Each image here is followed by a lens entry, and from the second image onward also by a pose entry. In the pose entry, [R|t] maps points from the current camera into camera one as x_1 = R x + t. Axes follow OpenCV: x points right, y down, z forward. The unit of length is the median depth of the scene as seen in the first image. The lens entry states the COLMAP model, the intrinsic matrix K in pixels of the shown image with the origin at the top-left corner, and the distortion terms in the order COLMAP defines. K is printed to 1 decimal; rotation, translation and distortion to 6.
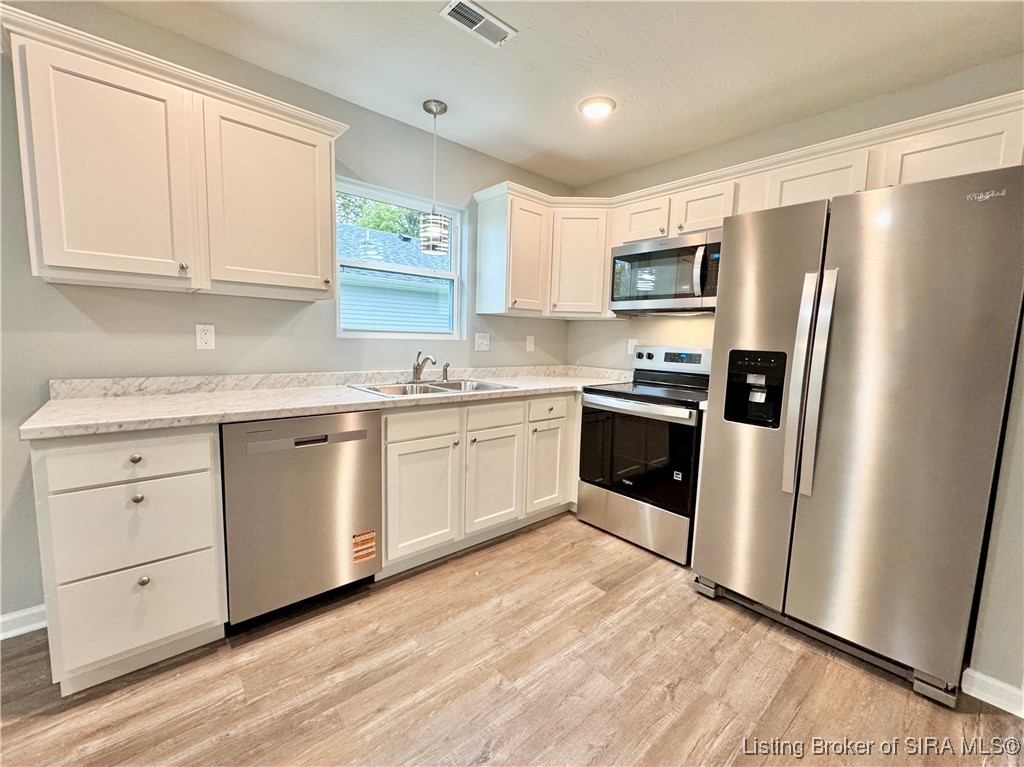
lens RADIAL K [[425.5, 0, 513.7], [0, 425.5, 381.5], [0, 0, 1]] dist [-0.001398, -0.000317]
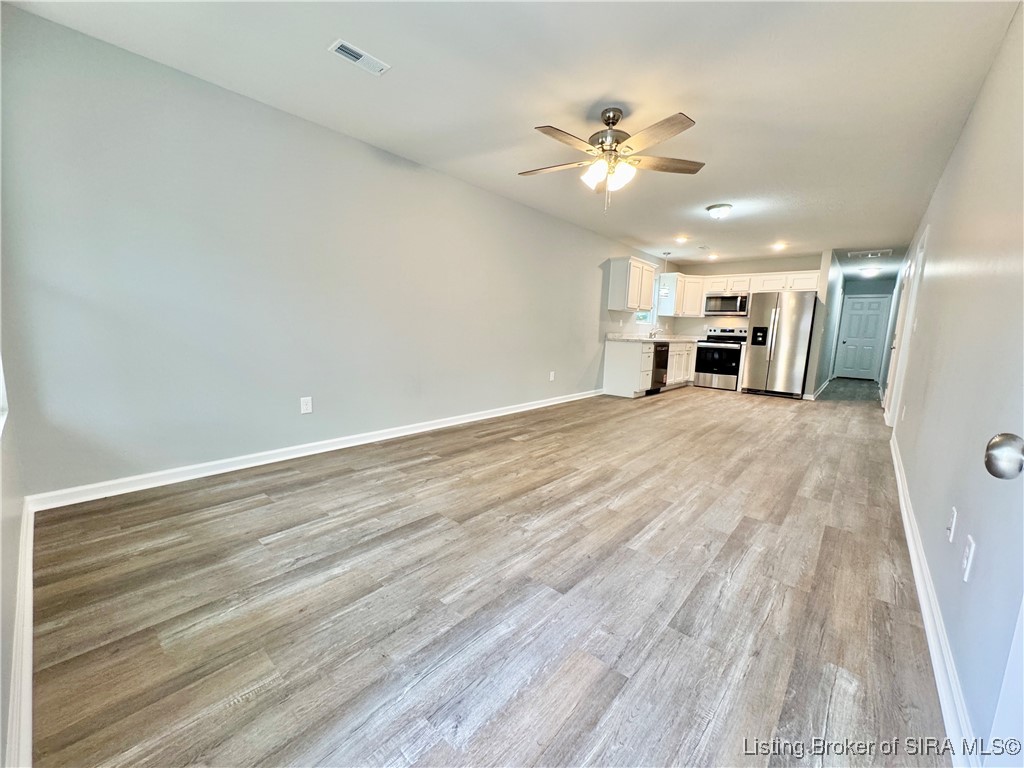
lens RADIAL K [[408.4, 0, 513.5], [0, 408.4, 386.0], [0, 0, 1]] dist [-0.000350, -0.000067]
pose [[0.990874, -0.015005, 0.133957, -1.847651], [0.009406, 0.999059, 0.042333, 0.243694], [-0.134466, -0.040687, 0.990083, -2.065907]]
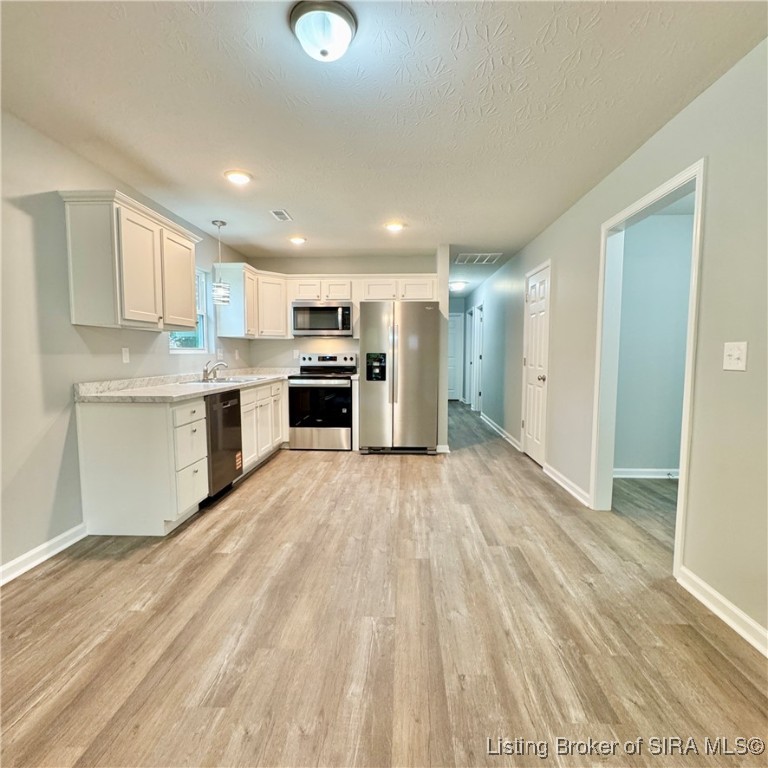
lens RADIAL K [[422.4, 0, 384.0], [0, 422.4, 384.0], [0, 0, 1]] dist [0.000608, 0.000234]
pose [[0.697115, -0.083070, 0.712130, -1.042735], [0.095003, 0.995209, 0.023091, 0.052261], [-0.710637, 0.051558, 0.701668, -0.713799]]
